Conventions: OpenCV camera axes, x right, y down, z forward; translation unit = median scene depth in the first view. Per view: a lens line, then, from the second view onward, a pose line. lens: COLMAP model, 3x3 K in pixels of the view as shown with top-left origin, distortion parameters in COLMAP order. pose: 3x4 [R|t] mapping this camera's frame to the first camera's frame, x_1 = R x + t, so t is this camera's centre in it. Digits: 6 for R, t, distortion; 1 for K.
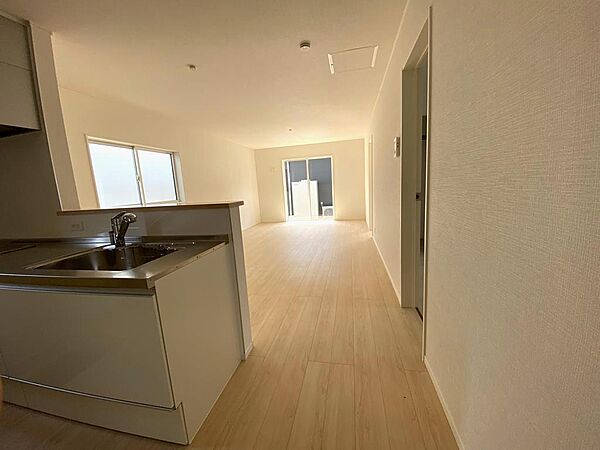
lens RADIAL K [[246.7, 0, 299.6], [0, 246.7, 223.8], [0, 0, 1]] dist [-0.001097, -0.000562]
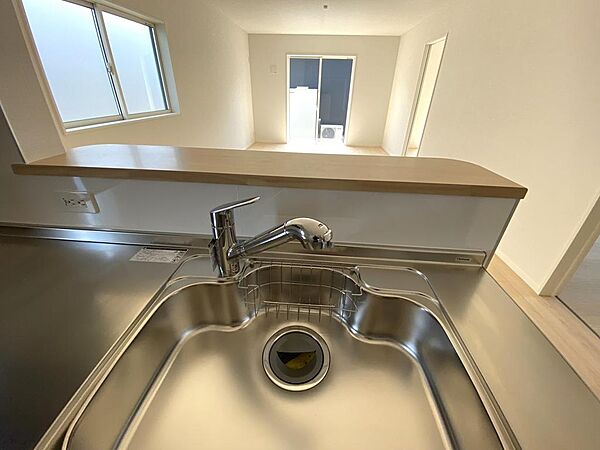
lens RADIAL K [[250.3, 0, 298.0], [0, 250.3, 238.9], [0, 0, 1]] dist [-0.049670, -0.000190]
pose [[0.989270, 0.005982, 0.145979, -0.211932], [-0.059687, 0.928528, 0.366434, -0.030681], [-0.133354, -0.371215, 0.918921, 0.204955]]
